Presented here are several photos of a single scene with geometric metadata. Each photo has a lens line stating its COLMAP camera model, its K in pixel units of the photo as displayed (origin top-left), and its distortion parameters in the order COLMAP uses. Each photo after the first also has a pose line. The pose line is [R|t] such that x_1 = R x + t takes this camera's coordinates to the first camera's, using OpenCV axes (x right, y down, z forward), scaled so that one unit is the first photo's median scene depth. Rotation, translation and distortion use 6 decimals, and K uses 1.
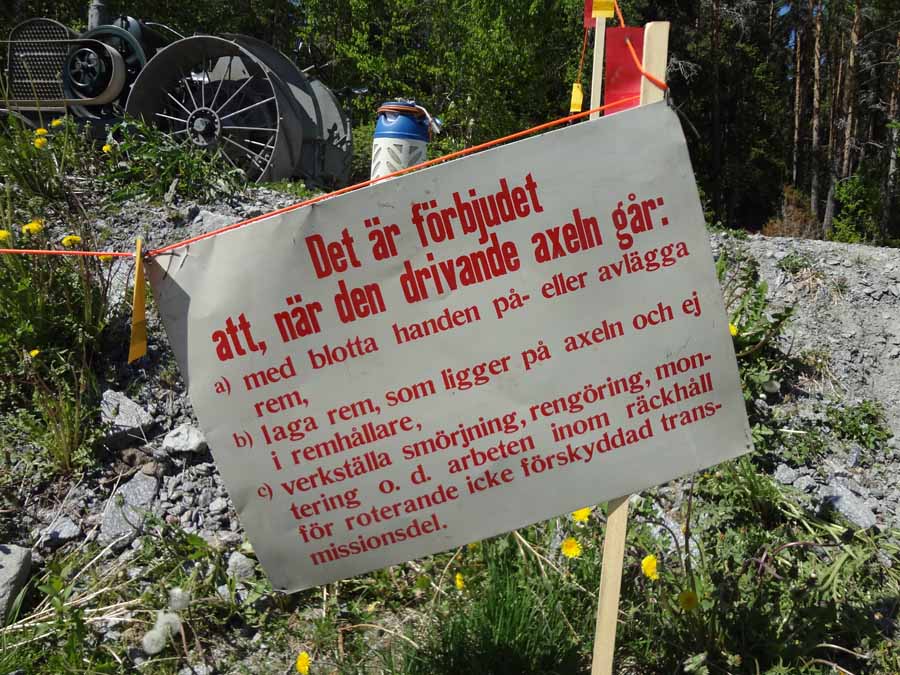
lens RADIAL K [[634.3, 0, 451.3], [0, 634.3, 338.9], [0, 0, 1]] dist [-0.063356, -0.001496]
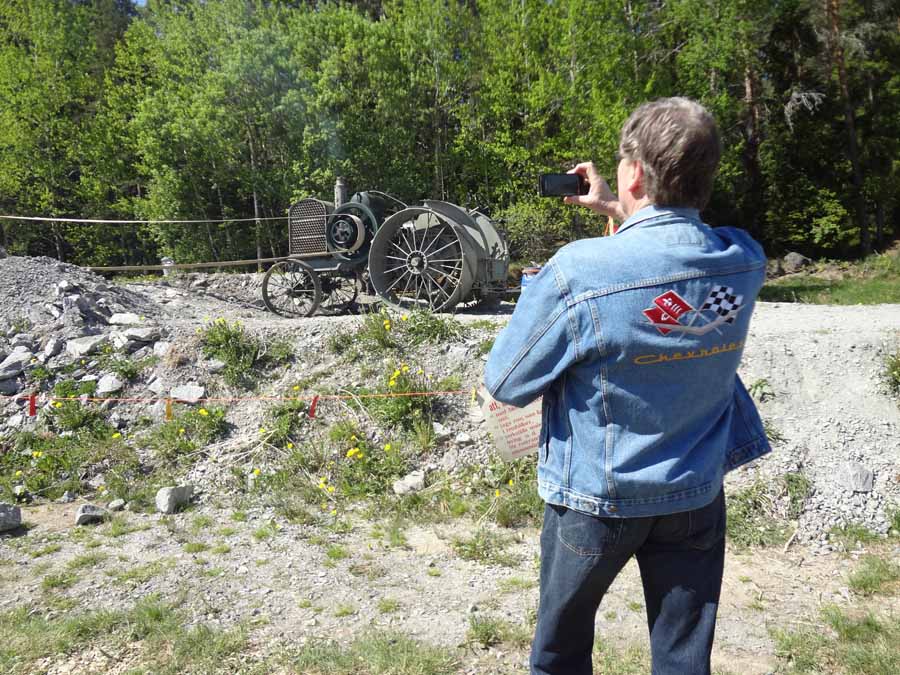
lens RADIAL K [[634.3, 0, 452.8], [0, 634.3, 339.7], [0, 0, 1]] dist [-0.063356, -0.001496]
pose [[0.962995, -0.086373, -0.255304, 0.093294], [0.072829, 0.995412, -0.062053, -0.033327], [0.259493, 0.041163, 0.964867, -0.549110]]
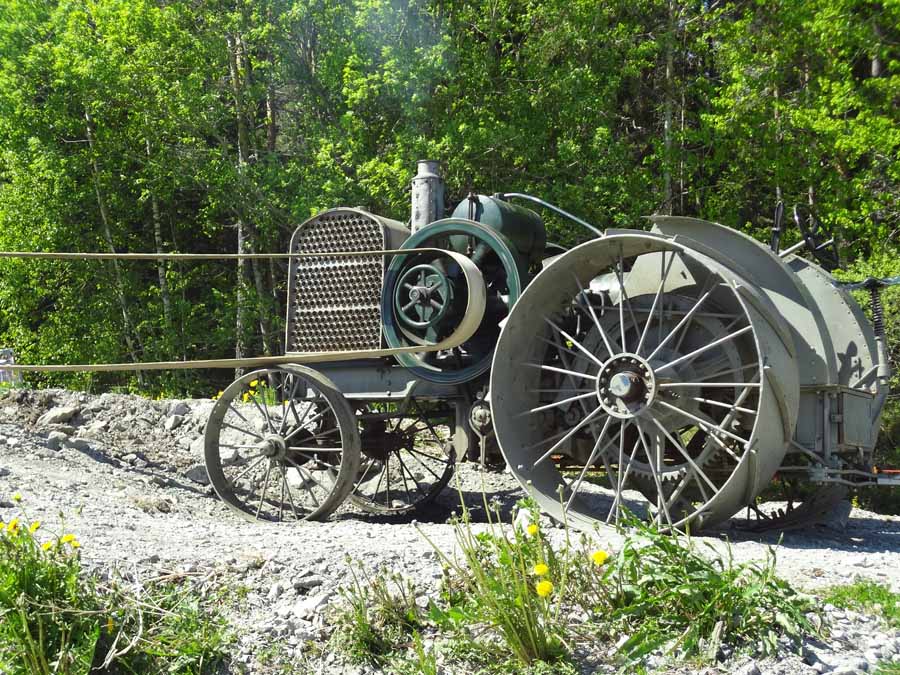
lens RADIAL K [[1423.1, 0, 447.9], [0, 1423.1, 337.7], [0, 0, 1]] dist [-0.052036, 0.000000]
pose [[0.916107, -0.089638, -0.390784, -0.035100], [-0.002779, 0.973244, -0.229759, -0.085077], [0.400923, 0.211570, 0.891346, -0.232216]]
